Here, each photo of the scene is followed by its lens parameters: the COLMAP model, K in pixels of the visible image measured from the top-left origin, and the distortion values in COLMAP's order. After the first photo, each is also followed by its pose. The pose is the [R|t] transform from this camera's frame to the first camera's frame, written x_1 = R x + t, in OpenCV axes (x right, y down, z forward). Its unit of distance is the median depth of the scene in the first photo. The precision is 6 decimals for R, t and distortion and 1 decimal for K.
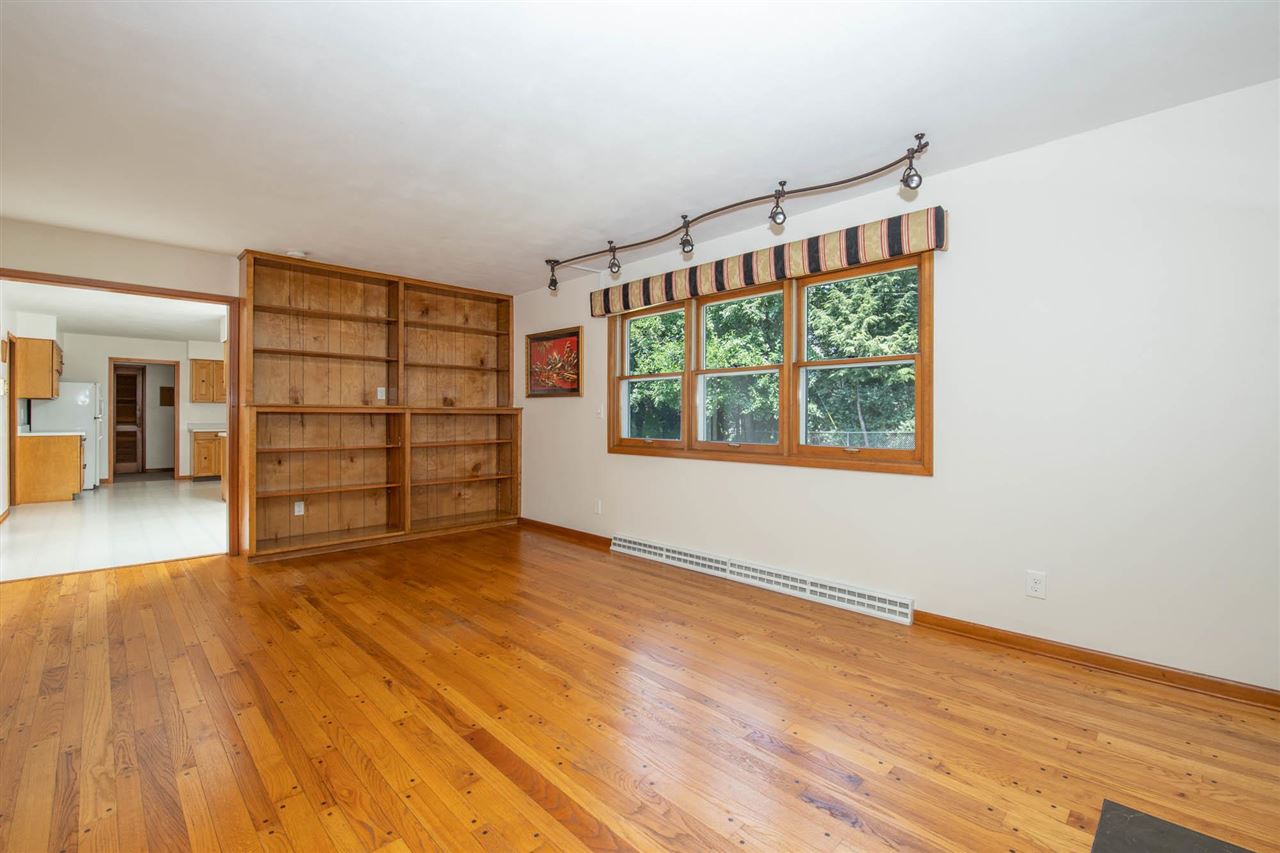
lens RADIAL K [[559.4, 0, 626.2], [0, 559.4, 419.4], [0, 0, 1]] dist [-0.007676, -0.001530]
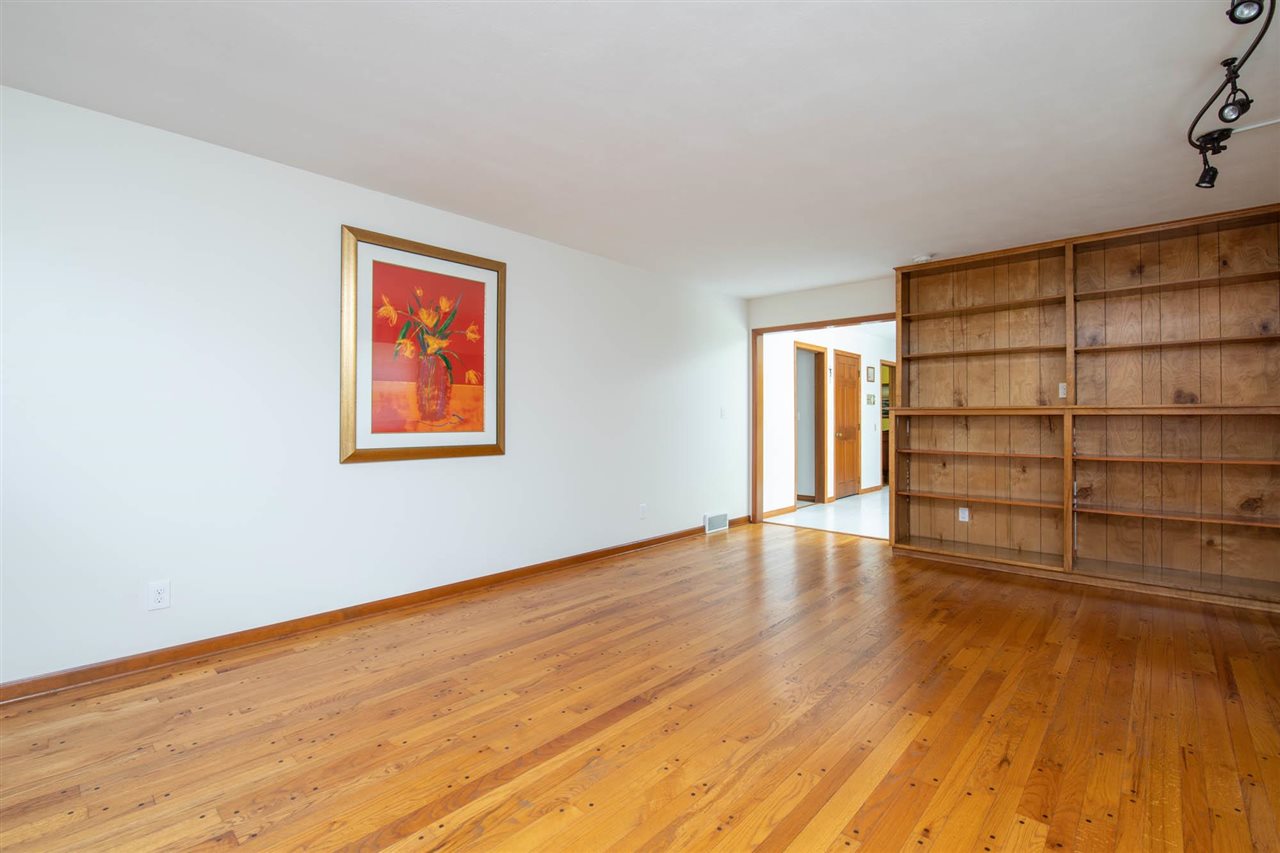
lens RADIAL K [[559.4, 0, 633.8], [0, 559.4, 414.4], [0, 0, 1]] dist [-0.007676, -0.001530]
pose [[0.057695, -0.009274, -0.998291, 0.345978], [-0.007189, 0.999927, -0.009705, -0.000201], [0.998308, 0.007737, 0.057624, 0.371191]]
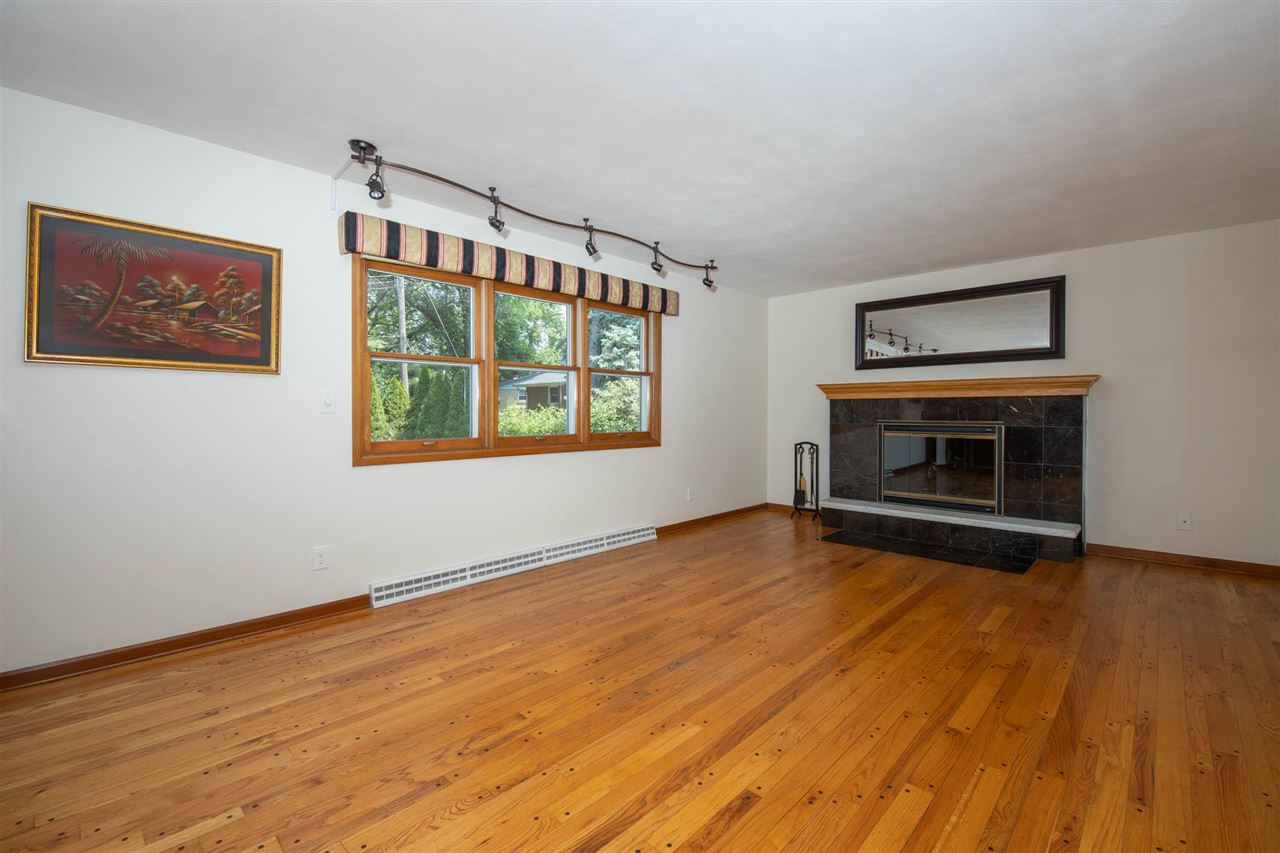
lens RADIAL K [[559.4, 0, 641.5], [0, 559.4, 425.7], [0, 0, 1]] dist [-0.007676, -0.001530]
pose [[-0.056786, -0.022454, 0.998134, -0.686593], [0.003832, 0.999735, 0.022708, -0.000607], [-0.998379, 0.005115, -0.056685, 0.691404]]
